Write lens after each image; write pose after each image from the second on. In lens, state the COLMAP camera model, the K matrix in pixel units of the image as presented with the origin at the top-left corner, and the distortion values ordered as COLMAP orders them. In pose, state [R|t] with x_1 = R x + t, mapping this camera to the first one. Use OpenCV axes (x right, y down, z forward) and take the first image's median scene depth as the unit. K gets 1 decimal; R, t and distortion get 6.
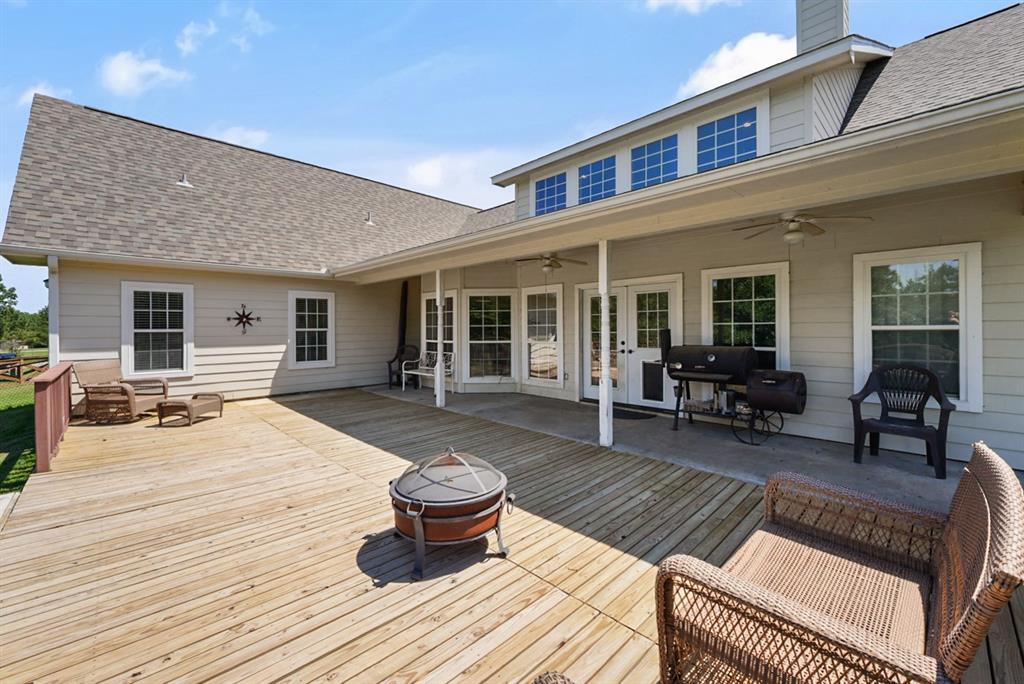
lens RADIAL K [[419.0, 0, 512.2], [0, 419.0, 328.6], [0, 0, 1]] dist [-0.001234, -0.000135]
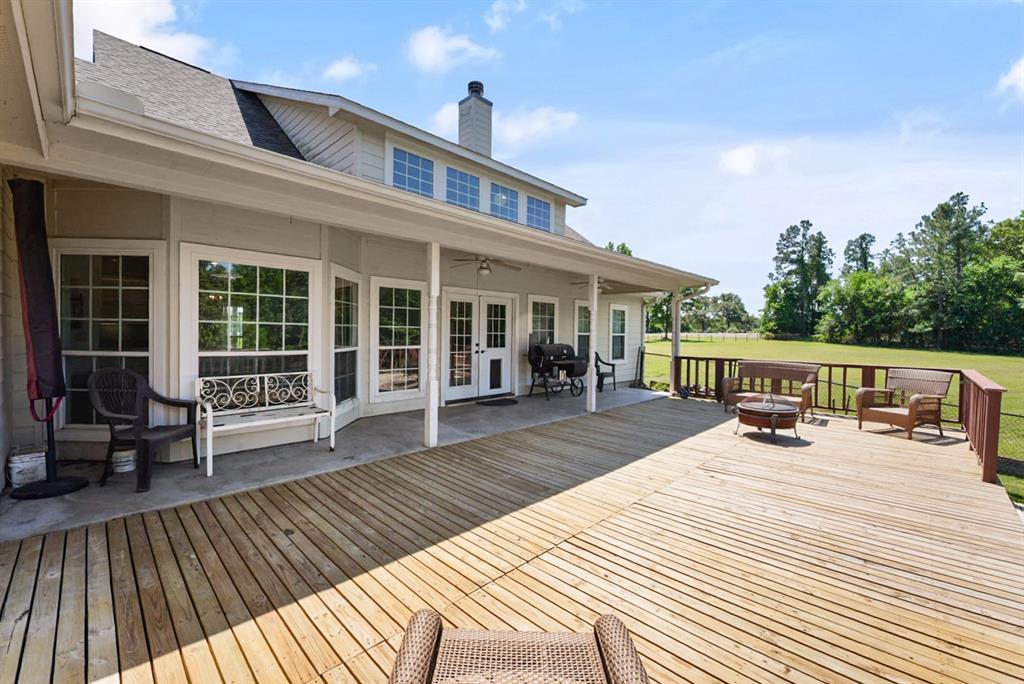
lens RADIAL K [[419.7, 0, 509.9], [0, 419.7, 339.2], [0, 0, 1]] dist [-0.001637, -0.000229]
pose [[-0.023743, -0.014324, 0.999615, -0.892415], [-0.017503, 0.999750, 0.013910, 0.001694], [-0.999565, -0.017166, -0.023988, 0.940001]]
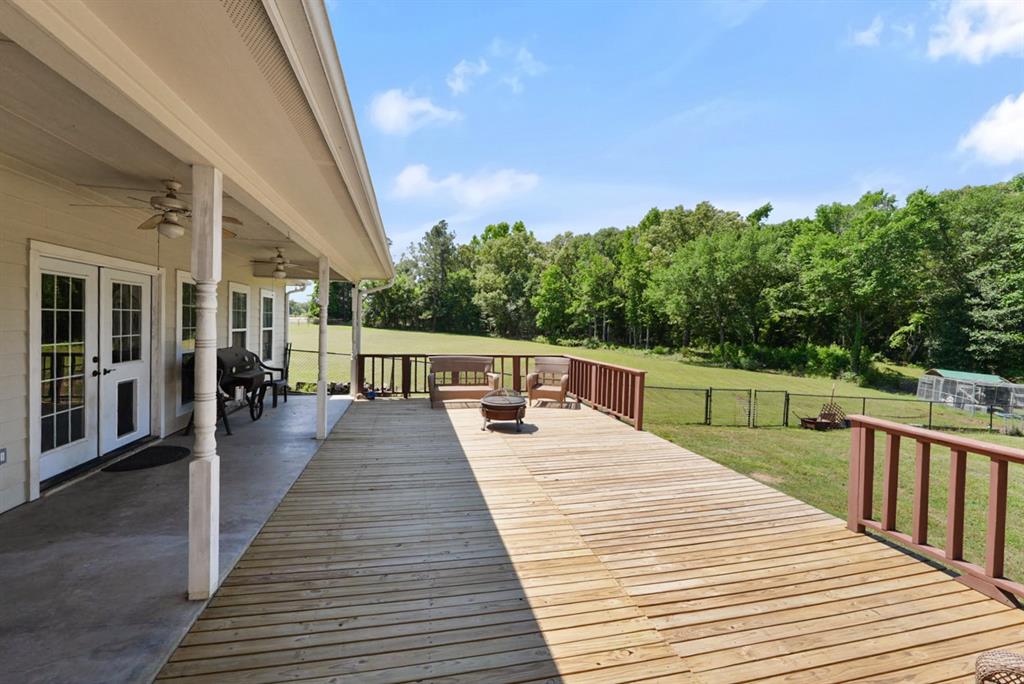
lens RADIAL K [[427.6, 0, 507.5], [0, 427.6, 335.4], [0, 0, 1]] dist [-0.008095, 0.000217]
pose [[-0.852738, -0.030005, 0.521477, -0.566027], [-0.021860, 0.999524, 0.021764, -0.026986], [-0.521882, 0.007159, -0.852988, 1.216175]]
